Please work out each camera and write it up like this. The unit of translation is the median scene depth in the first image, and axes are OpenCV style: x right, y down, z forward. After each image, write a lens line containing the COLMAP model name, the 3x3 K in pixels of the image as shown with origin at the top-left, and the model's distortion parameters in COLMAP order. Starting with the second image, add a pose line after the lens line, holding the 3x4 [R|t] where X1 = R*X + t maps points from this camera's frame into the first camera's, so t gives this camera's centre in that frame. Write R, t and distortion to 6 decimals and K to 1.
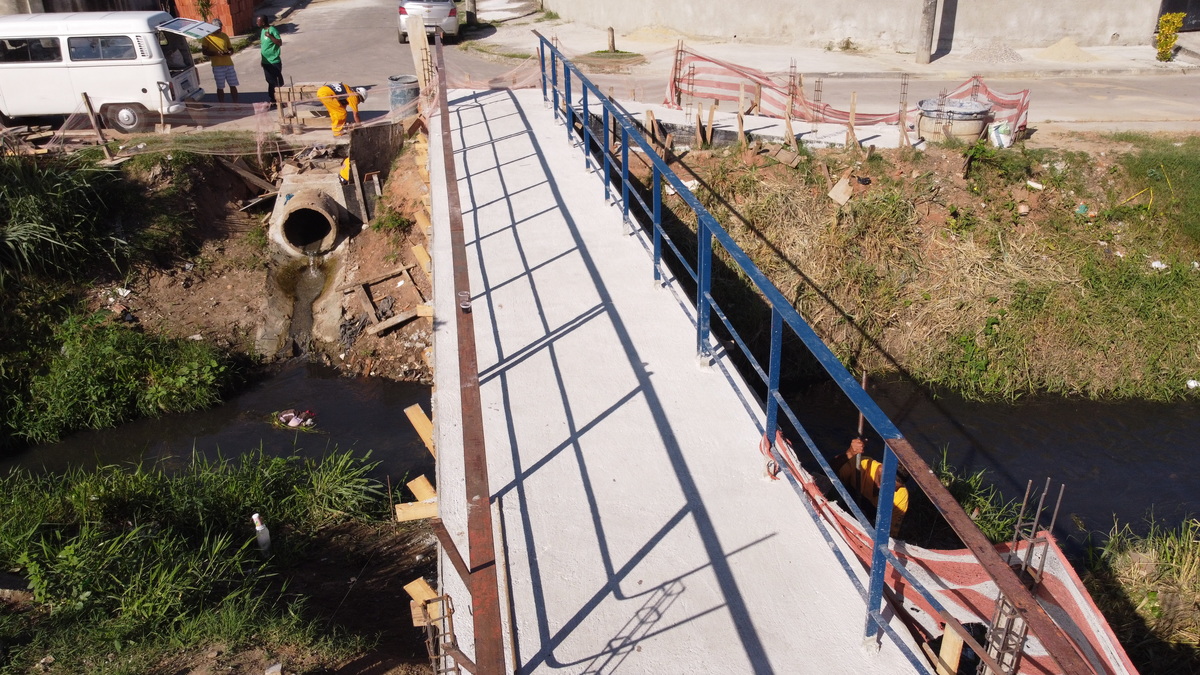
lens RADIAL K [[912.2, 0, 591.1], [0, 912.2, 331.0], [0, 0, 1]] dist [-0.004515, -0.001433]
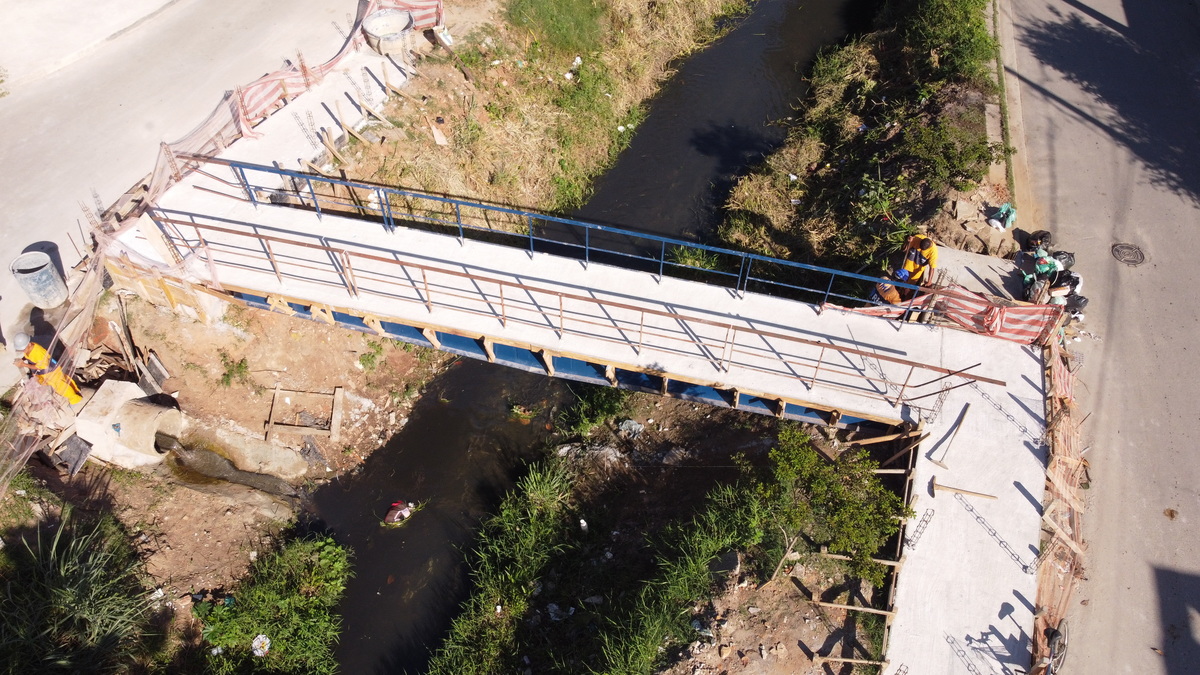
lens RADIAL K [[912.2, 0, 591.1], [0, 912.2, 331.0], [0, 0, 1]] dist [-0.004515, -0.001433]
pose [[0.405187, -0.685737, 0.604639, -0.415486], [0.381050, 0.727850, 0.570119, -0.382148], [-0.831038, -0.000607, 0.556215, -0.008443]]
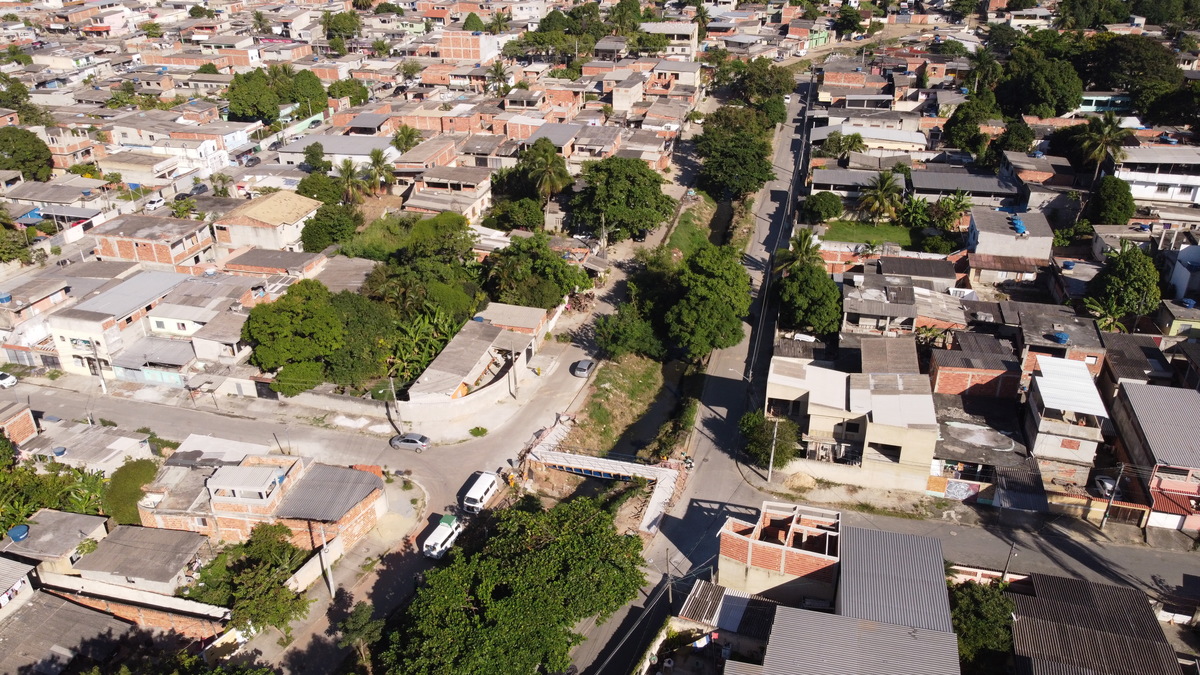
lens RADIAL K [[912.2, 0, 591.1], [0, 912.2, 331.0], [0, 0, 1]] dist [-0.004515, -0.001433]
pose [[0.408738, -0.417888, 0.811359, -3.020784], [0.386507, 0.884613, 0.260907, -1.612473], [-0.826768, 0.206954, 0.523091, -1.784021]]
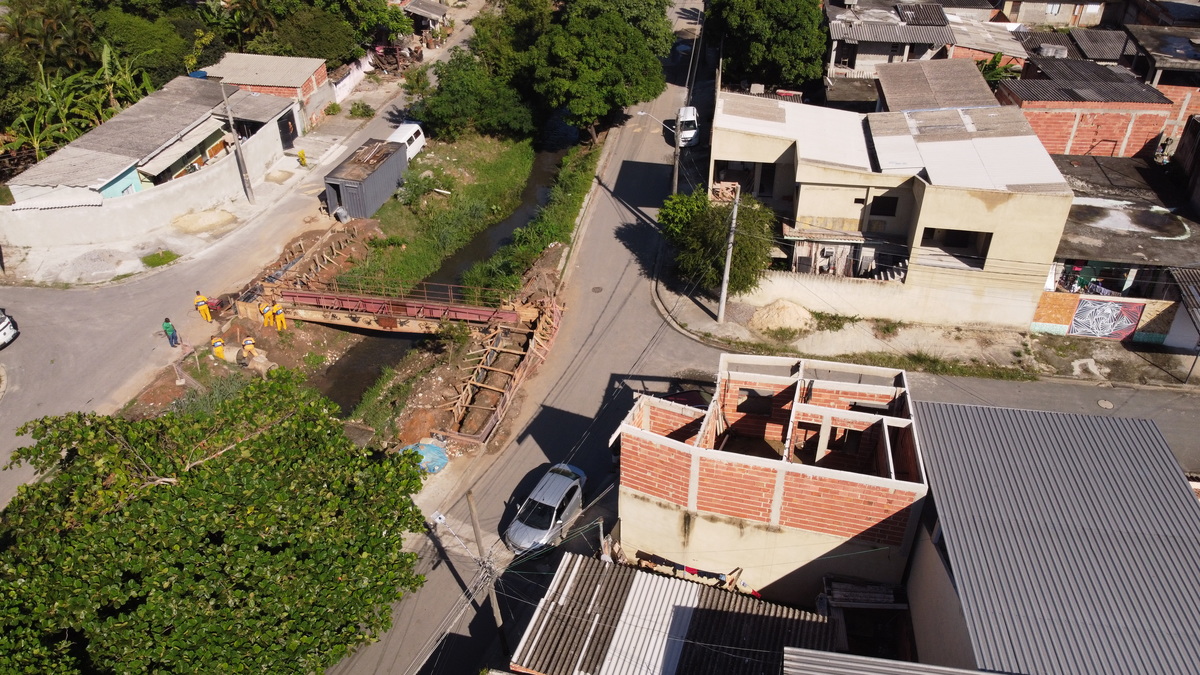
lens RADIAL K [[911.3, 0, 595.2], [0, 911.3, 324.5], [0, 0, 1]] dist [-0.001753, 0.004318]
pose [[0.317671, -0.526920, 0.788315, -1.428385], [0.393366, 0.829697, 0.396063, -0.596618], [-0.862756, 0.184278, 0.470843, -0.915815]]
